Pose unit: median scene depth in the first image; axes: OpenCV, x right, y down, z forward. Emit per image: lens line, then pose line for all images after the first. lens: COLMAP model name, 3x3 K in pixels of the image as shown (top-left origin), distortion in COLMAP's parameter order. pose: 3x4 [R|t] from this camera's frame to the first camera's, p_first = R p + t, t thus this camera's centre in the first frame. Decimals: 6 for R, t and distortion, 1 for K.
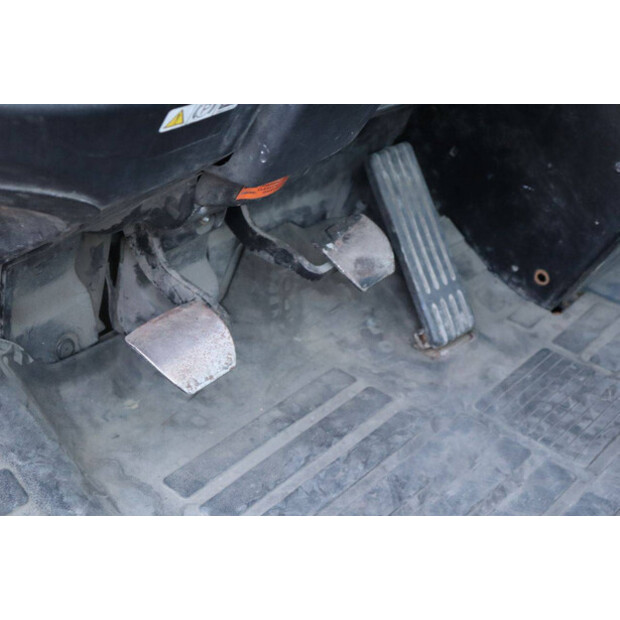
lens RADIAL K [[935.7, 0, 310.0], [0, 935.7, 310.0], [0, 0, 1]] dist [0.008317, 0.027183]
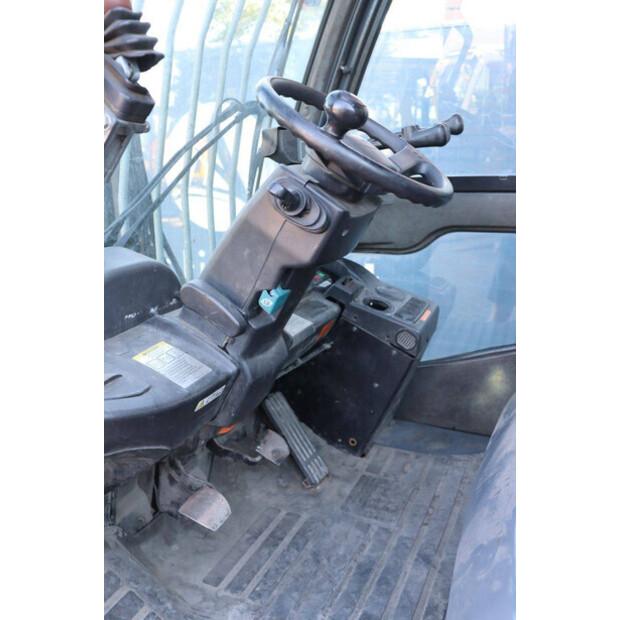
lens RADIAL K [[581.9, 0, 310.0], [0, 581.9, 310.0], [0, 0, 1]] dist [-0.097301, 0.014821]
pose [[0.953008, -0.143654, 0.266718, -0.166350], [0.213383, 0.943265, -0.254398, -0.004717], [-0.215041, 0.299357, 0.929593, -0.310809]]
